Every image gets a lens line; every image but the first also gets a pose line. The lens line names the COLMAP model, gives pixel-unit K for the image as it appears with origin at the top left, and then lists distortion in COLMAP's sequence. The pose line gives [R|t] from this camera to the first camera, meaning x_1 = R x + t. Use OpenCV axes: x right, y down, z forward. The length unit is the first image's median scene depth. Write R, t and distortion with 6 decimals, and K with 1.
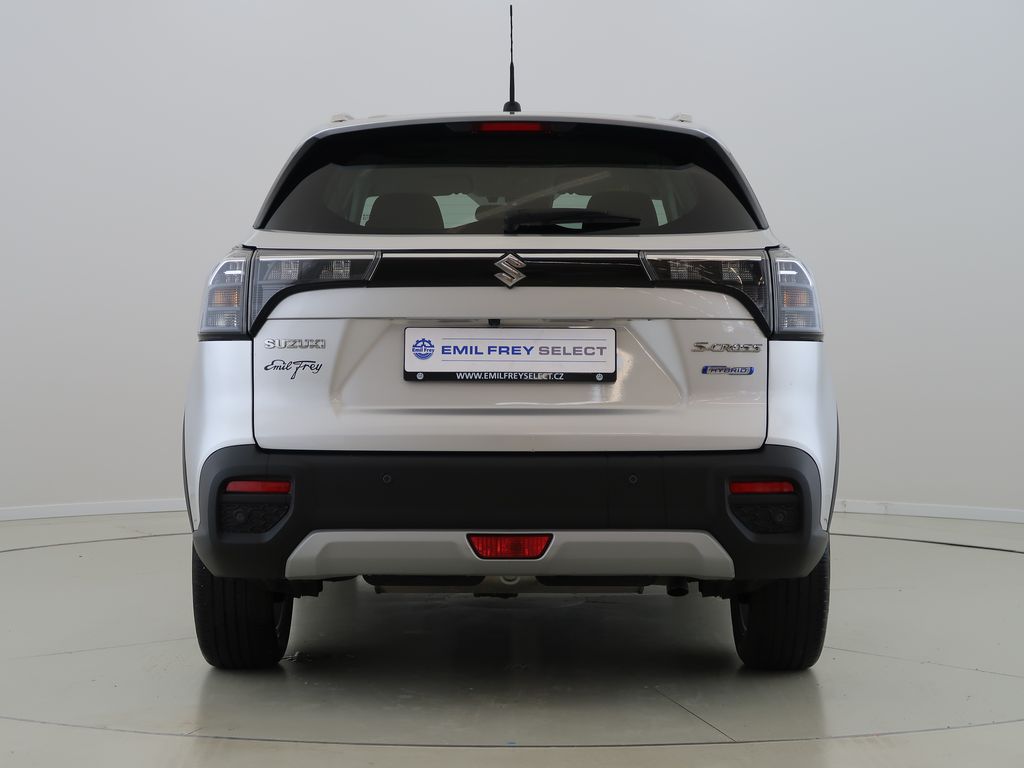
lens RADIAL K [[2014.8, 0, 512.0], [0, 2014.8, 384.0], [0, 0, 1]] dist [0.037084, -0.003970]
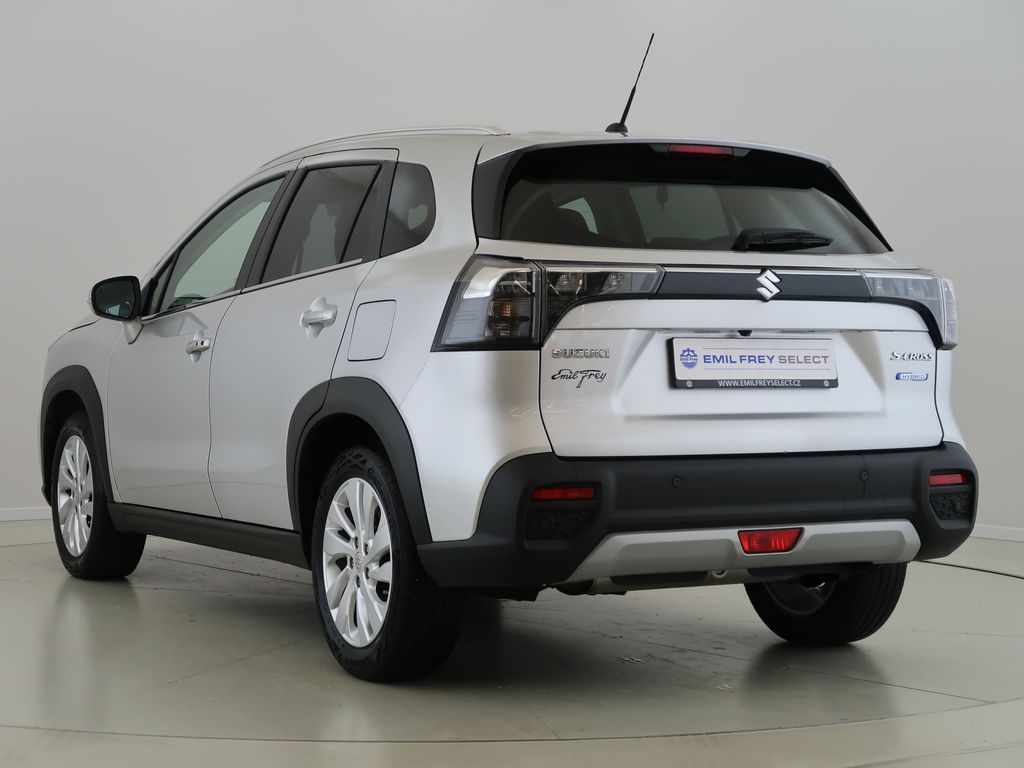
lens RADIAL K [[2014.8, 0, 512.0], [0, 2014.8, 384.0], [0, 0, 1]] dist [0.037084, -0.003970]
pose [[0.885536, -0.008232, 0.464499, -0.617576], [0.007689, 0.999966, 0.003065, -0.007784], [-0.464508, 0.000858, 0.885569, 0.106336]]
